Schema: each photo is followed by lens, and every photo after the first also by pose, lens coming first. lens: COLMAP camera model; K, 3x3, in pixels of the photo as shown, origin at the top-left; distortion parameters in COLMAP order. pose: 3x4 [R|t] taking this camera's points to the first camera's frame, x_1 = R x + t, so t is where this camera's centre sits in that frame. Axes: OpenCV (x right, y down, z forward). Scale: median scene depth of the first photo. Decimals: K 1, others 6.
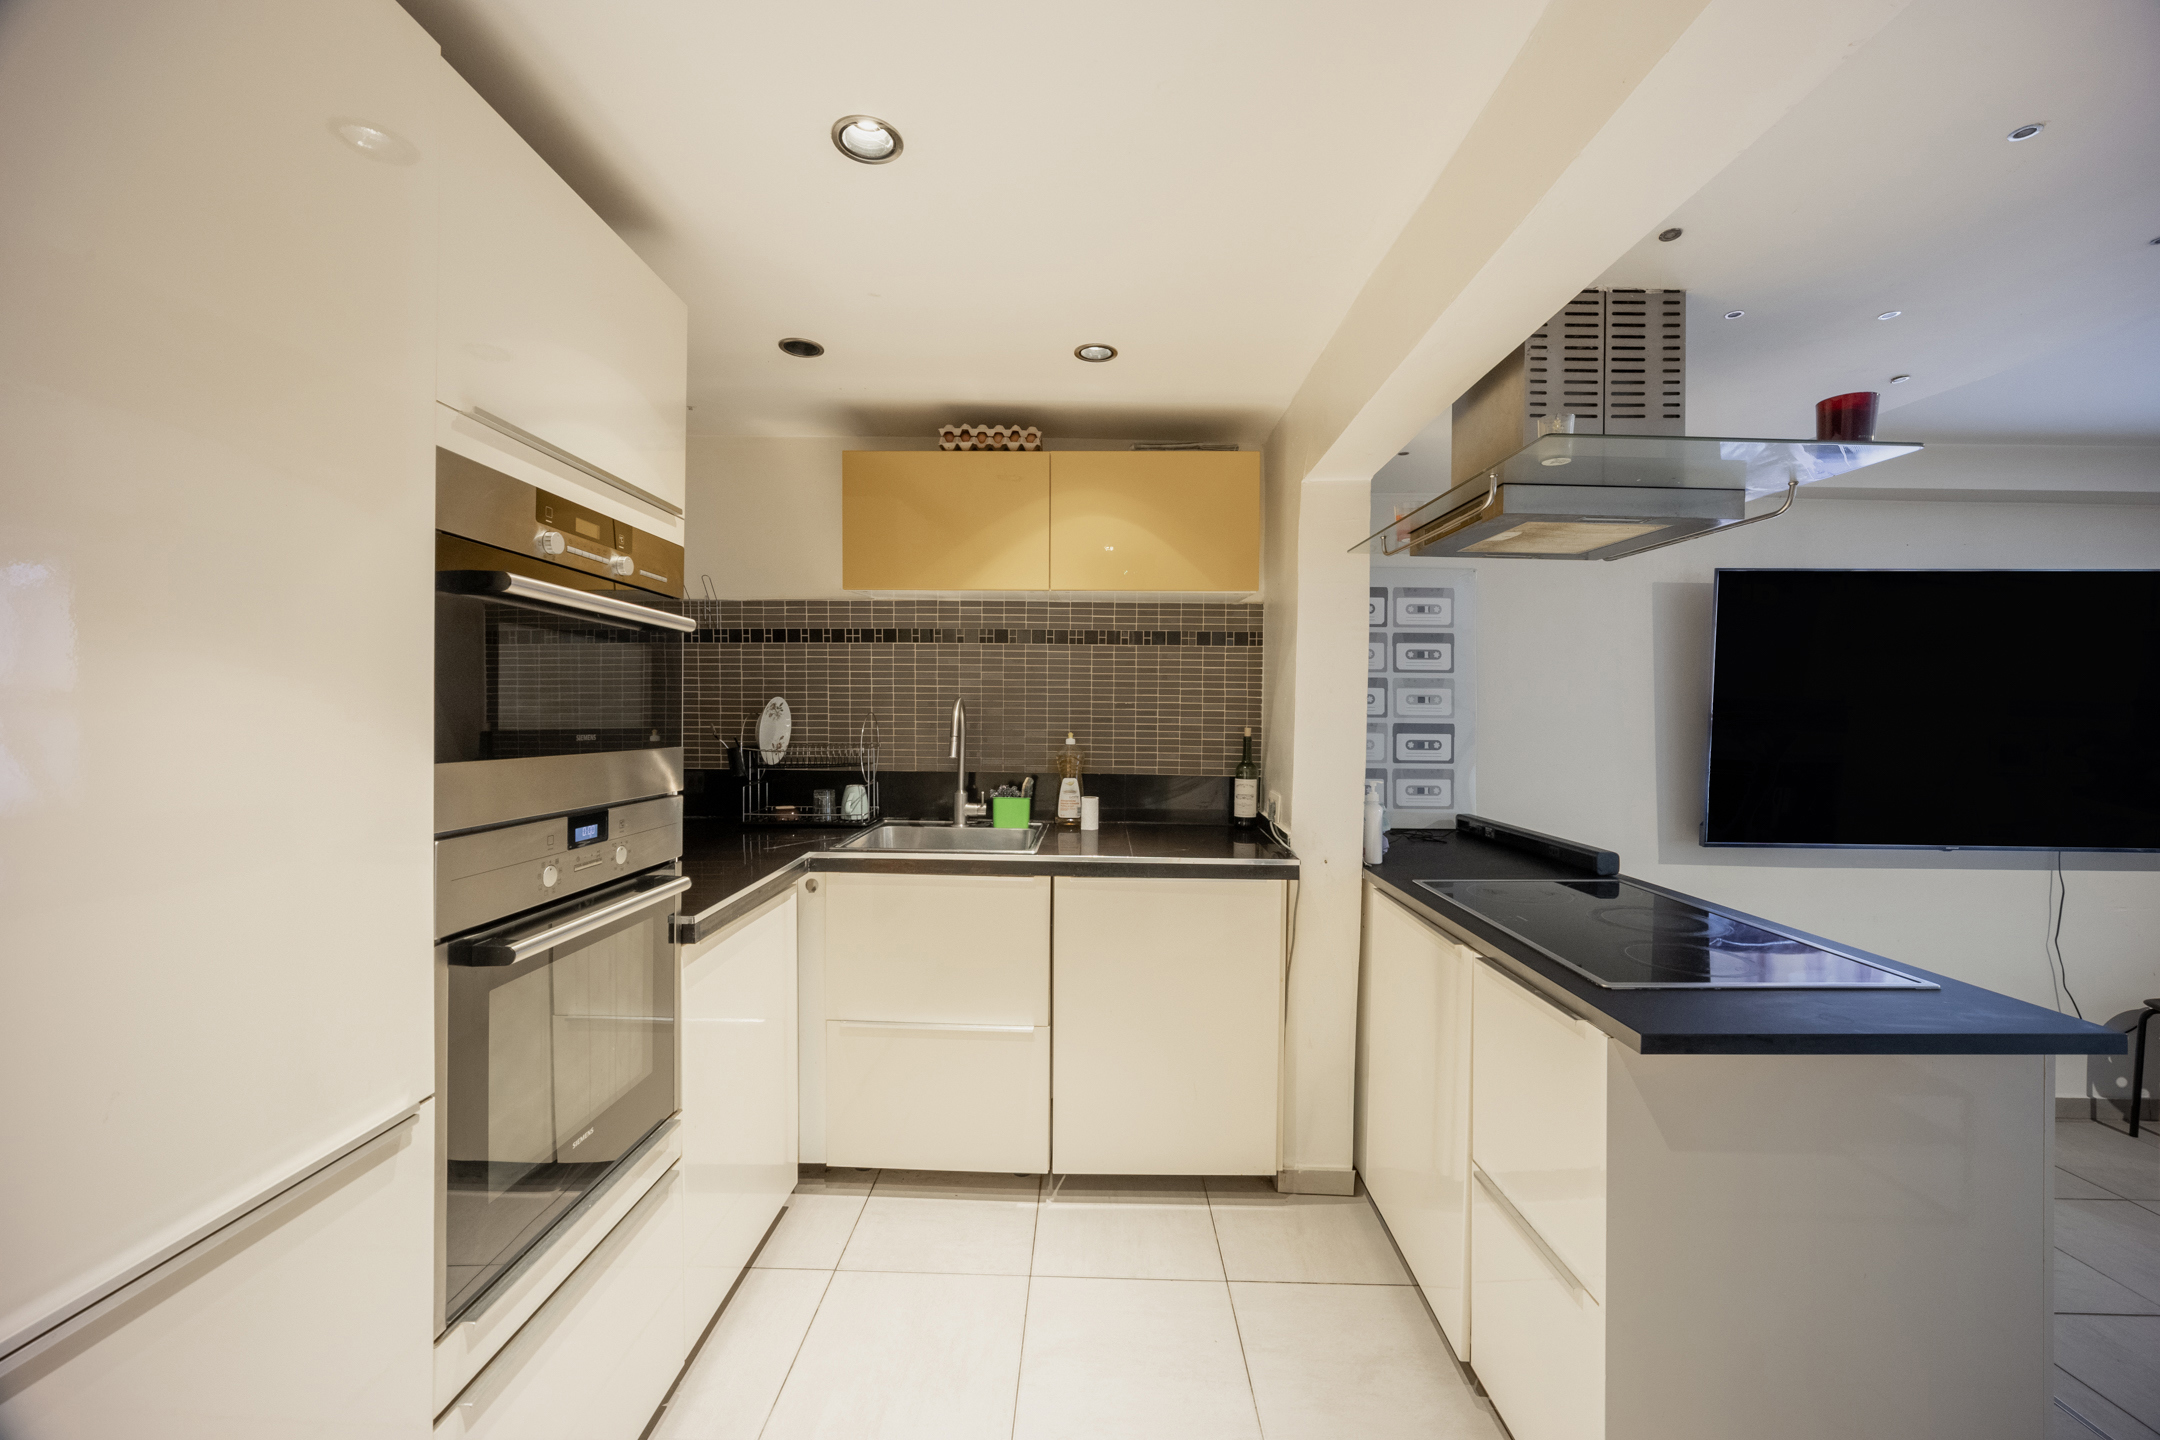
lens RADIAL K [[874.9, 0, 1080.7], [0, 874.9, 724.4], [0, 0, 1]] dist [-0.000112, 0.000056]
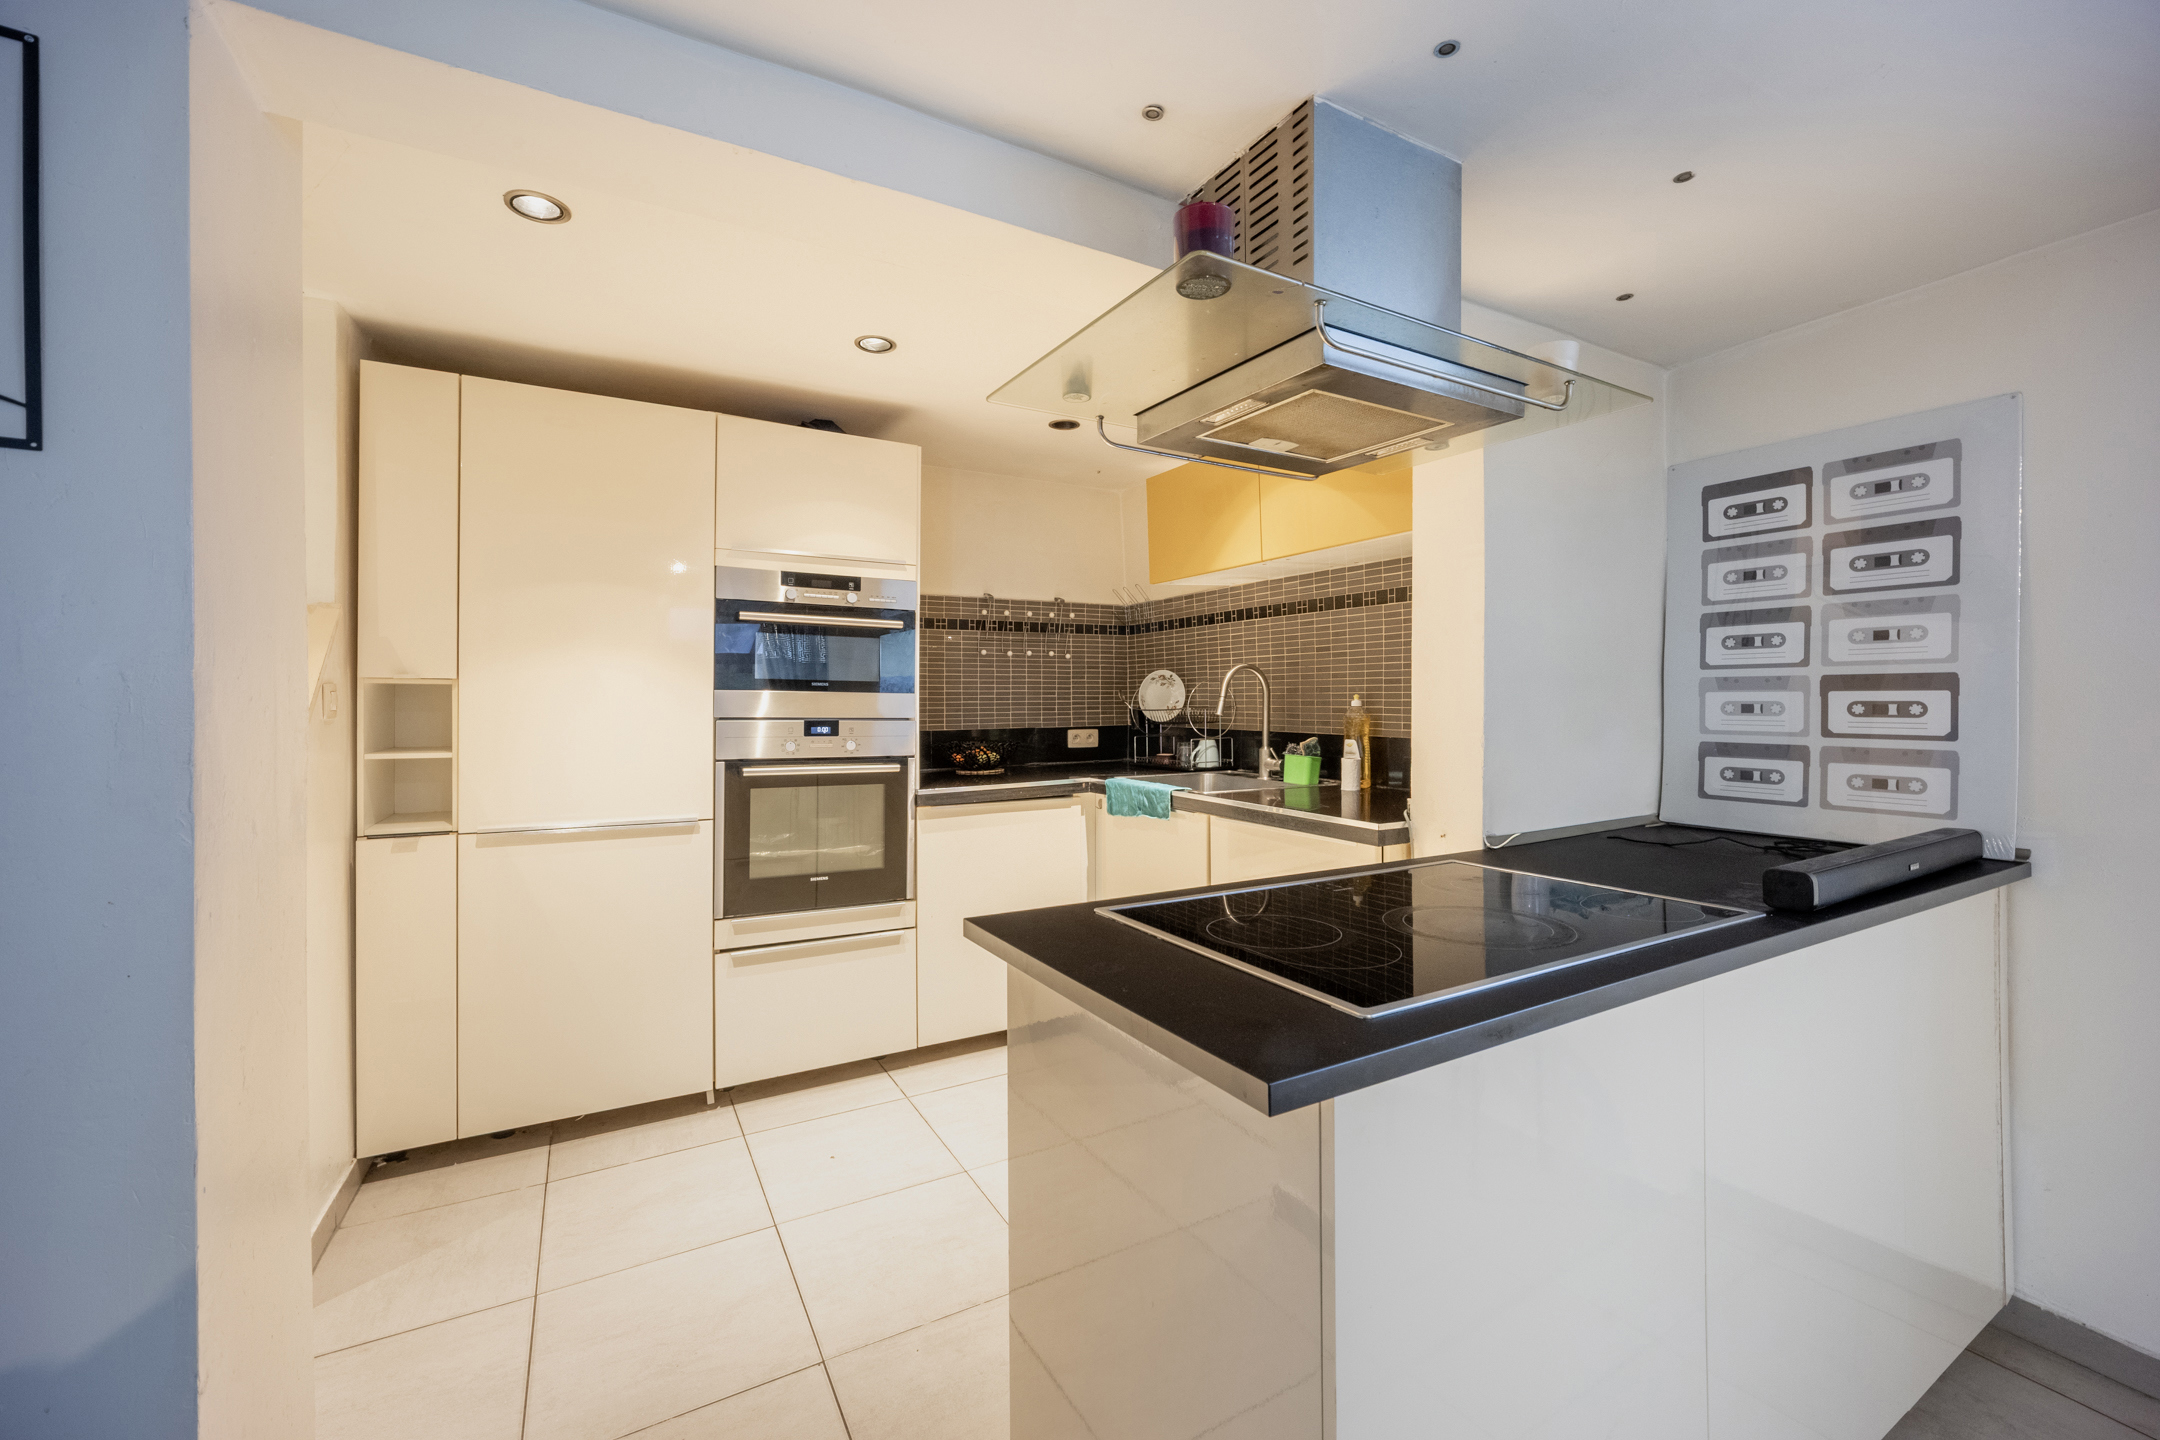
lens RADIAL K [[857.0, 0, 1079.5], [0, 857.0, 711.3], [0, 0, 1]] dist [0.001894, 0.000233]
pose [[0.505430, 0.000820, -0.862867, 0.672475], [-0.012594, 0.999900, -0.006427, 0.038733], [0.862776, 0.014115, 0.505389, 0.229487]]
